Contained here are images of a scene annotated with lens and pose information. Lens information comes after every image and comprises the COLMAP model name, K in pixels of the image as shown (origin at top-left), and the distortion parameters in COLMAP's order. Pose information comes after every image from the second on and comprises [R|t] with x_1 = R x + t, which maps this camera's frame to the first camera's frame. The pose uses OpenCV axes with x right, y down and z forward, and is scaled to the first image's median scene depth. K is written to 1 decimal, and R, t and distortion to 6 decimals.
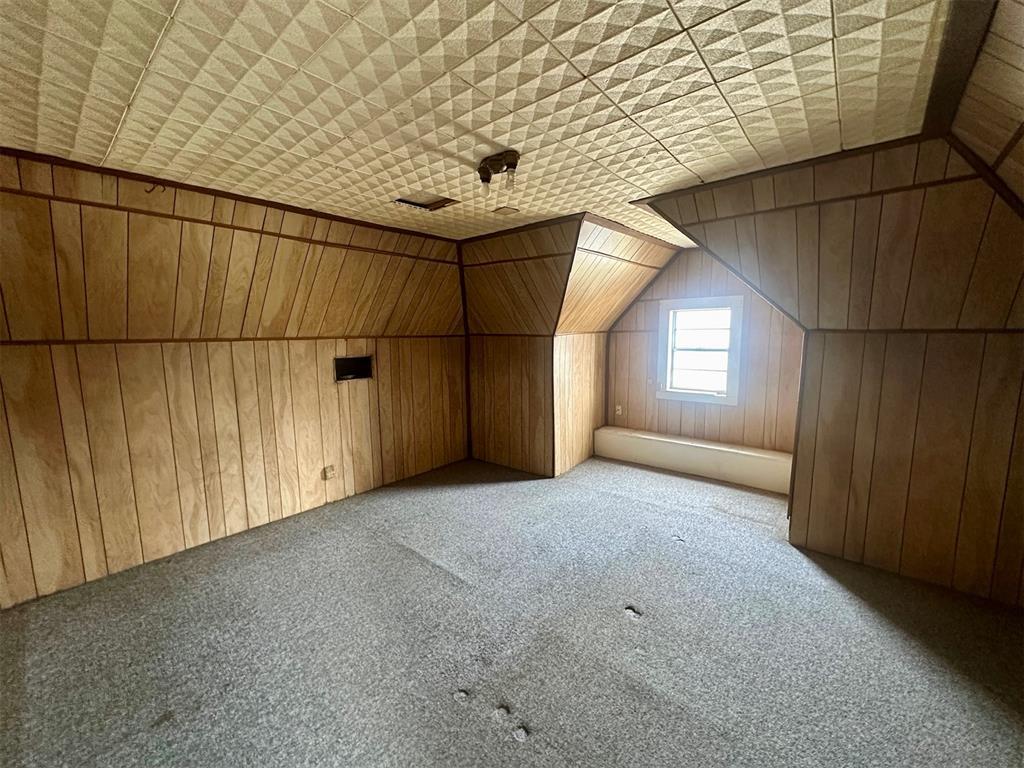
lens RADIAL K [[418.3, 0, 511.1], [0, 418.3, 380.6], [0, 0, 1]] dist [-0.003549, 0.000460]
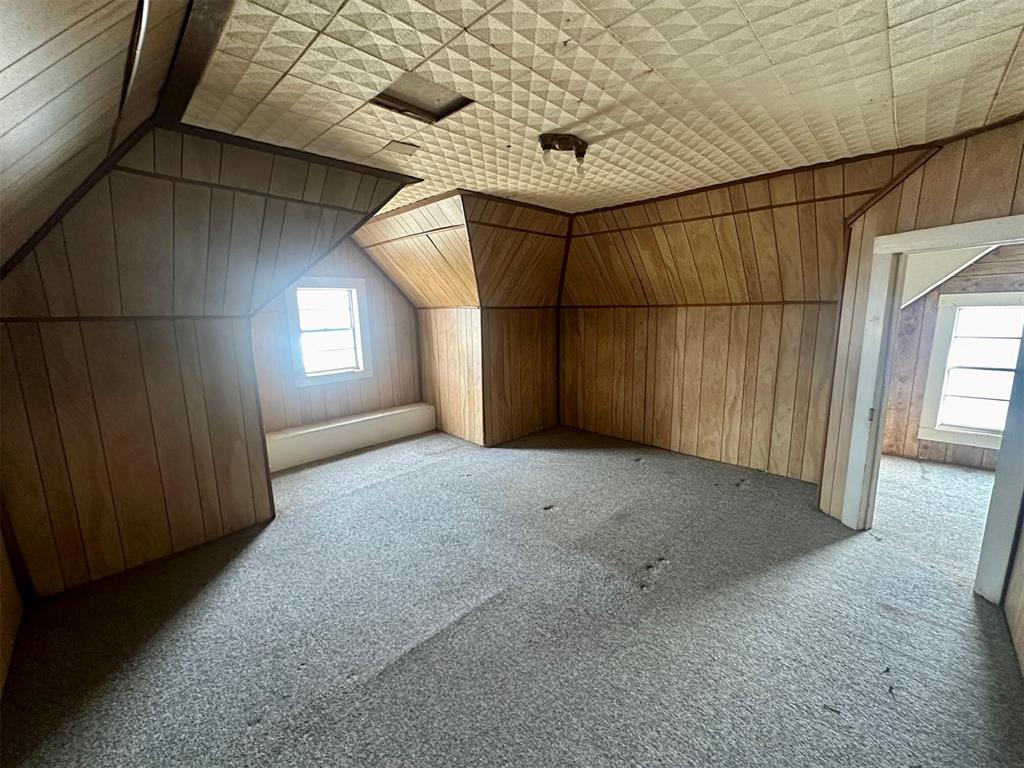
lens RADIAL K [[418.3, 0, 511.1], [0, 418.3, 384.9], [0, 0, 1]] dist [-0.003549, 0.000460]
pose [[0.051269, -0.169685, 0.984164, -0.821569], [0.134947, 0.977599, 0.161523, -0.074841], [-0.989526, 0.124529, 0.073019, 0.787407]]
